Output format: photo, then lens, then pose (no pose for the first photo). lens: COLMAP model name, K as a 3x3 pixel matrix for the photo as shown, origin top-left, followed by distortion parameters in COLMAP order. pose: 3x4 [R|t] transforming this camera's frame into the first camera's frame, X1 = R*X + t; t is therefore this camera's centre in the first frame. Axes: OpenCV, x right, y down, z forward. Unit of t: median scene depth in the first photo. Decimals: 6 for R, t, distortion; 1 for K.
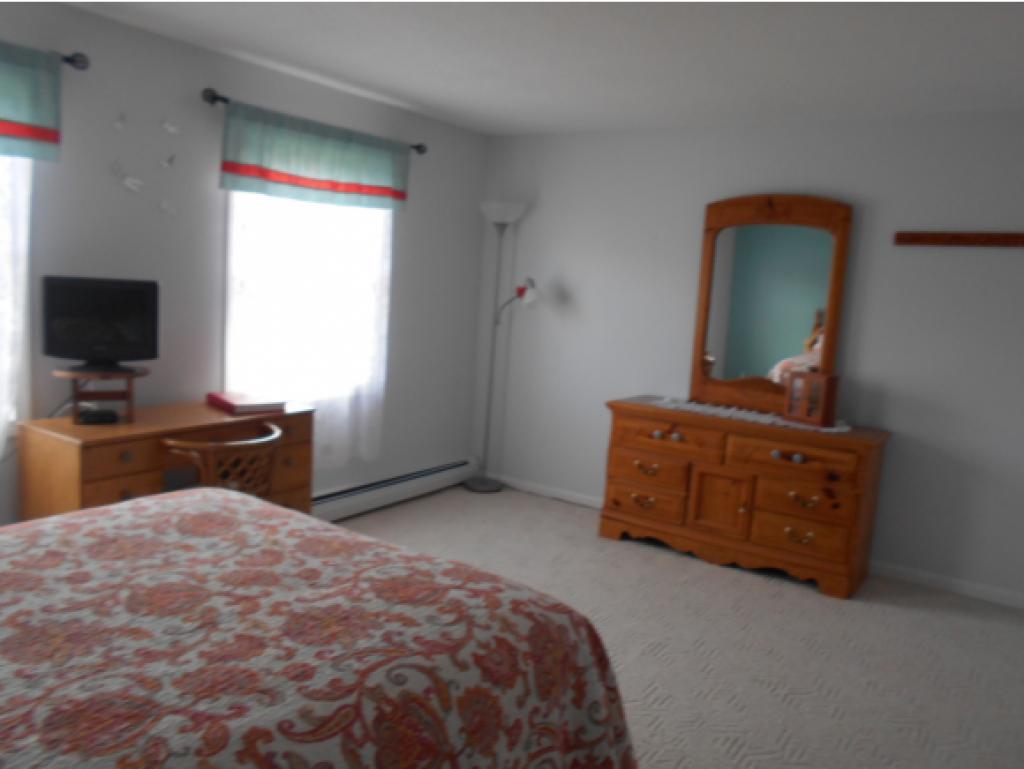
lens RADIAL K [[798.9, 0, 522.7], [0, 798.9, 387.8], [0, 0, 1]] dist [-0.063580, 0.117798]
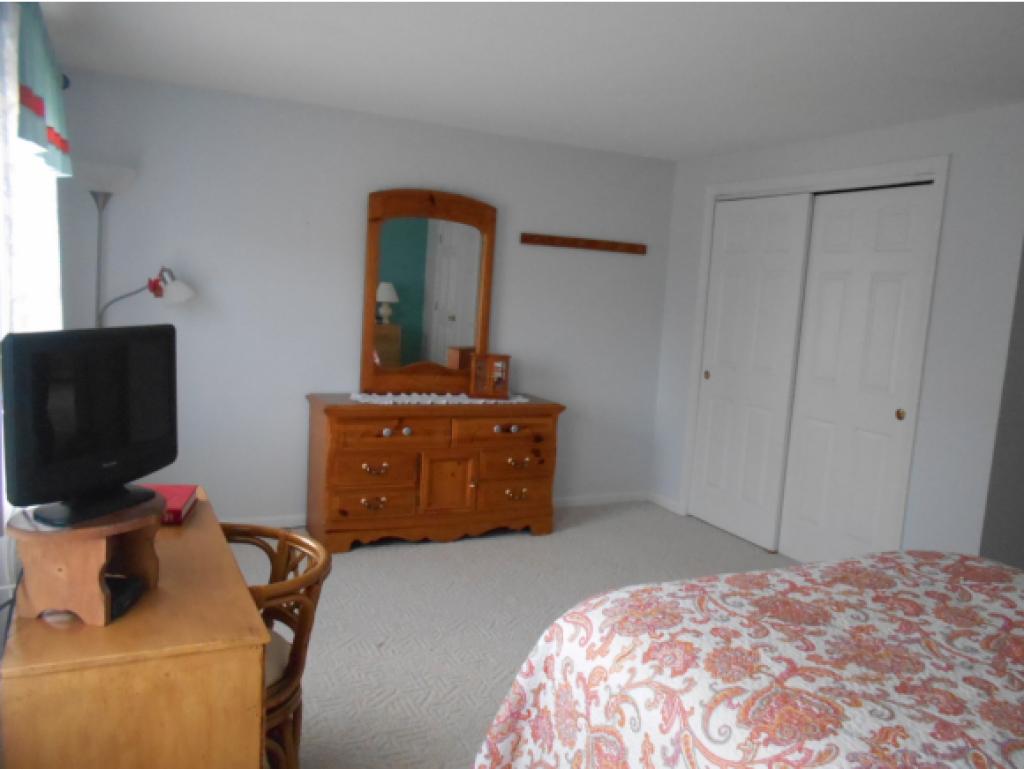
lens RADIAL K [[798.9, 0, 522.7], [0, 798.9, 387.8], [0, 0, 1]] dist [-0.063580, 0.117798]
pose [[0.483036, -0.139803, 0.864368, -0.614664], [0.082483, 0.990047, 0.114036, -0.097854], [-0.871707, 0.016213, 0.489760, 0.392577]]
